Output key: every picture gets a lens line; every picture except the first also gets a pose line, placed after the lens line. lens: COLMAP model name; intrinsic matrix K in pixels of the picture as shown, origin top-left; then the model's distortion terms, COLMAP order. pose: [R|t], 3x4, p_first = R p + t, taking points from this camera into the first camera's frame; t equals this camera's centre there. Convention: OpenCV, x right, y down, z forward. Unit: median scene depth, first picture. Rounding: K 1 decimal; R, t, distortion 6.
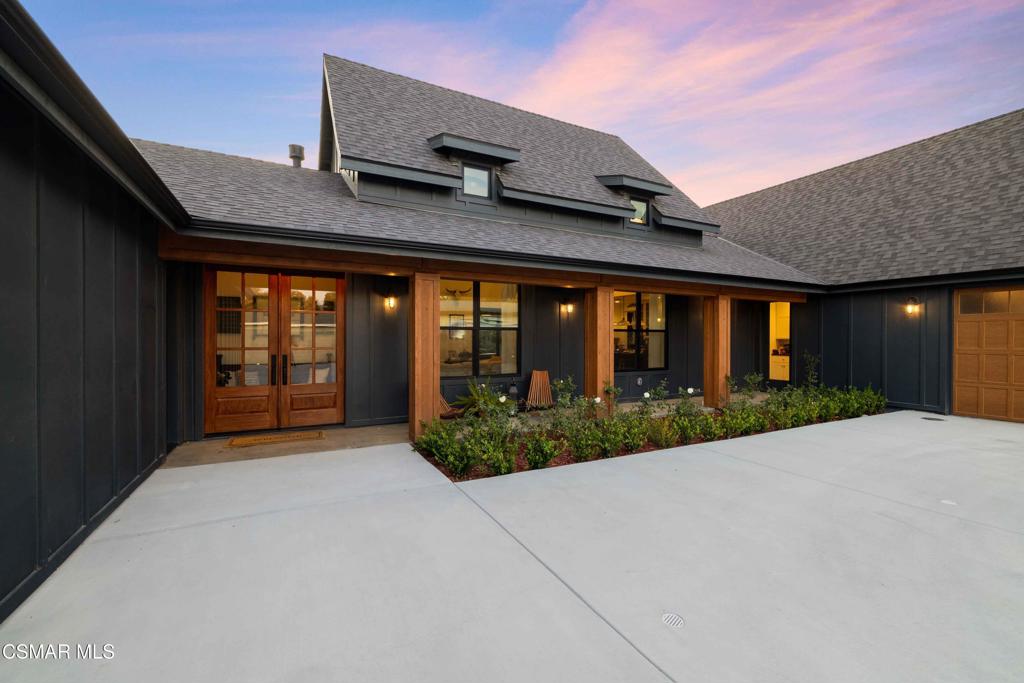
lens RADIAL K [[433.5, 0, 513.8], [0, 433.5, 338.2], [0, 0, 1]] dist [-0.000272, -0.000001]
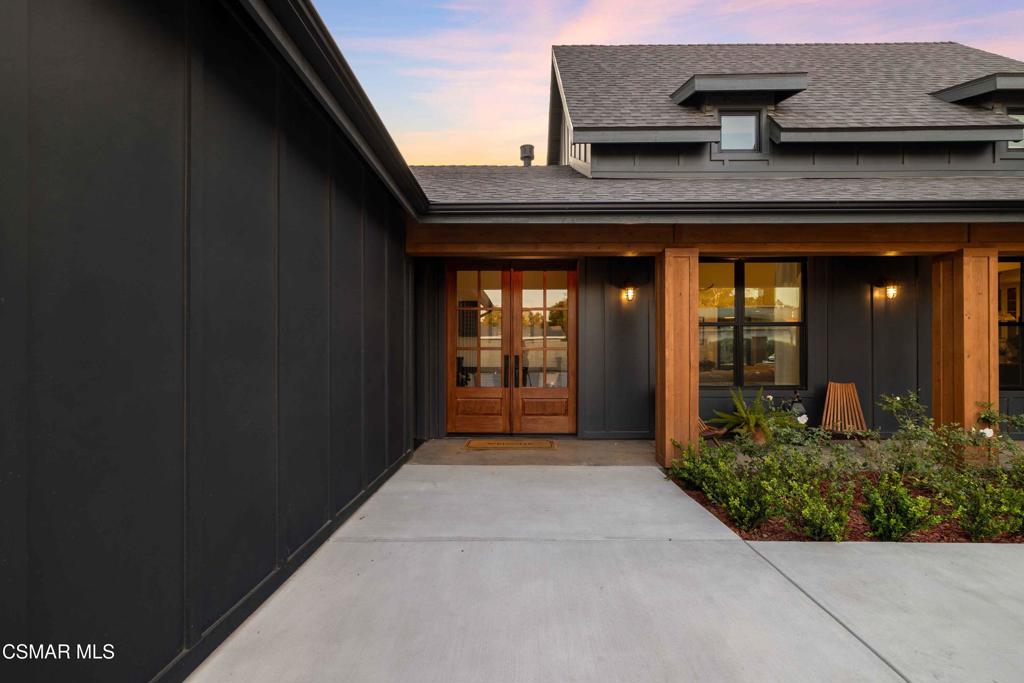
lens RADIAL K [[453.1, 0, 512.0], [0, 453.1, 341.5], [0, 0, 1]] dist [0.000166, 0.000075]
pose [[0.880024, -0.008761, -0.474848, -0.071193], [0.000778, 0.999855, -0.017006, 0.024995], [0.474928, 0.014596, 0.879903, 0.130991]]
